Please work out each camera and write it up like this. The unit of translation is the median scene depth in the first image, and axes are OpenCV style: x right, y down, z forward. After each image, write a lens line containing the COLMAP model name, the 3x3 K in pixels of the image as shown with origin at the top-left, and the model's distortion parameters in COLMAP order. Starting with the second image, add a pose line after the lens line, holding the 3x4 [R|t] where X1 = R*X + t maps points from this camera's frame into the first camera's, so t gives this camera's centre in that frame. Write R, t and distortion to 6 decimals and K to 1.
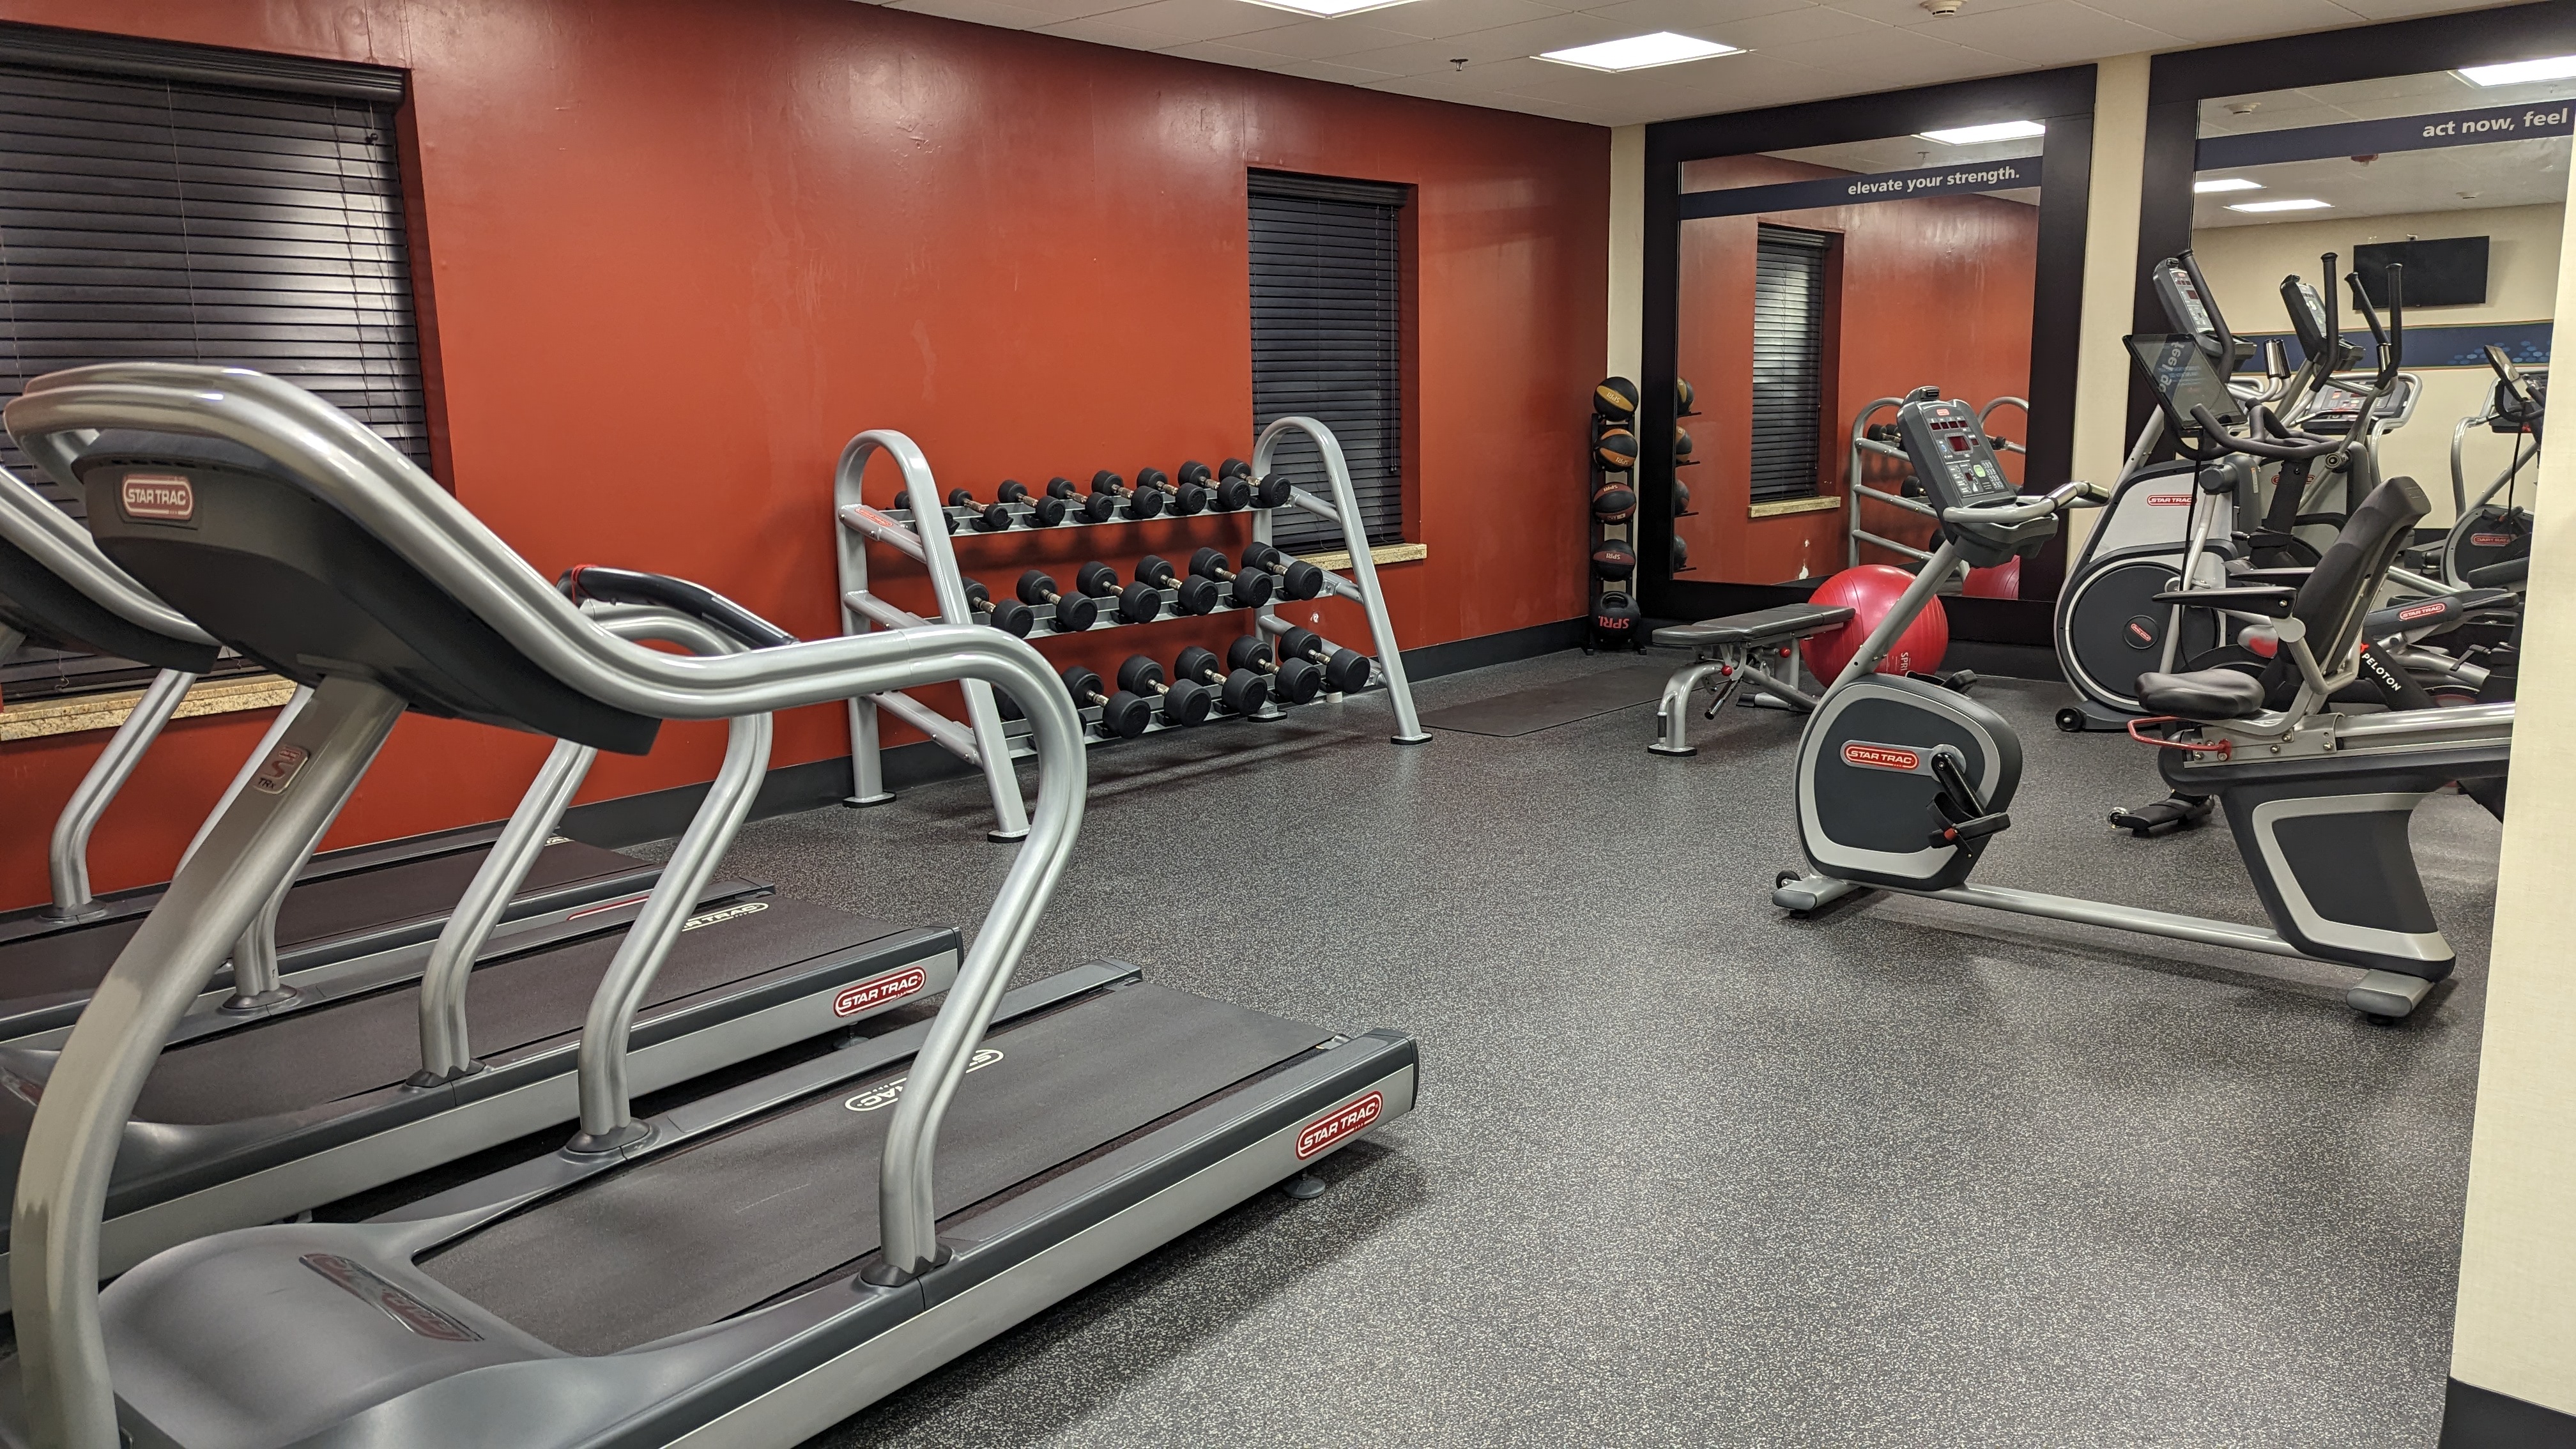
lens RADIAL K [[1854.8, 0, 1289.2], [0, 1854.8, 726.1], [0, 0, 1]] dist [0.035007, -0.008666]
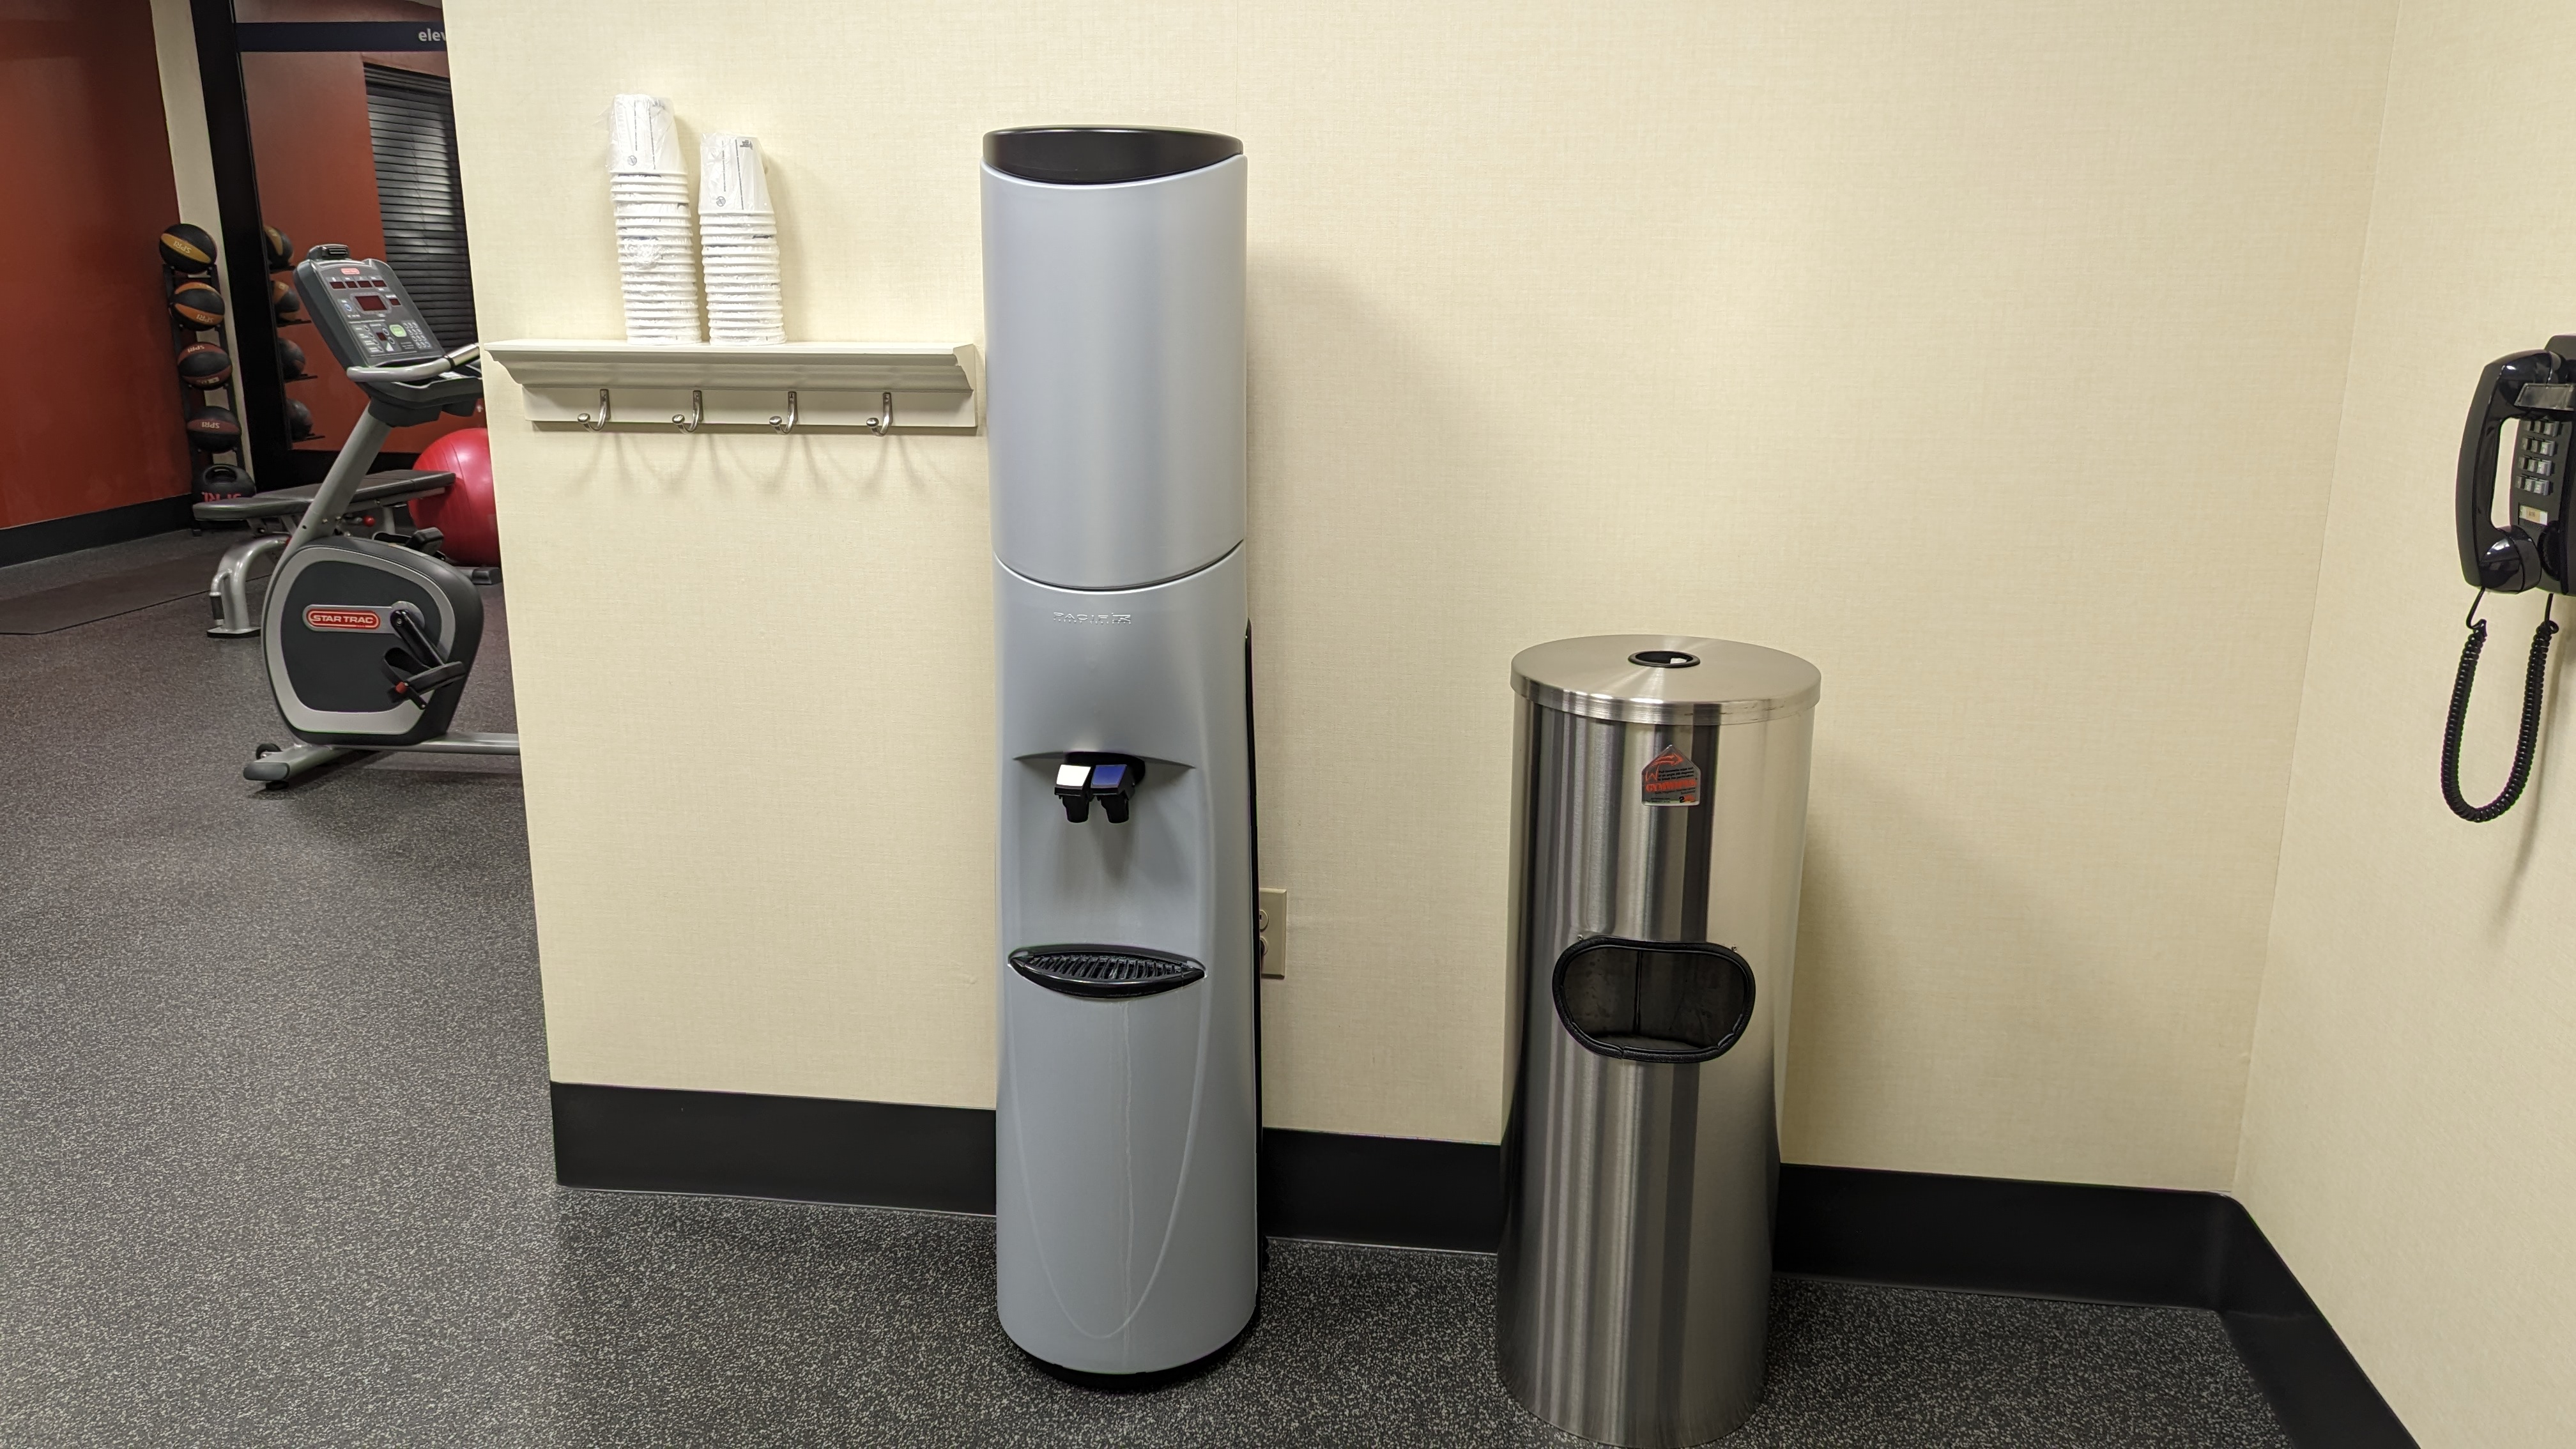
lens RADIAL K [[1854.8, 0, 1289.4], [0, 1854.8, 718.2], [0, 0, 1]] dist [0.035007, -0.008666]
pose [[0.822428, -0.117152, 0.556676, 0.113219], [0.079313, 0.992621, 0.091721, 0.011863], [-0.563314, -0.031283, 0.825651, -0.082156]]
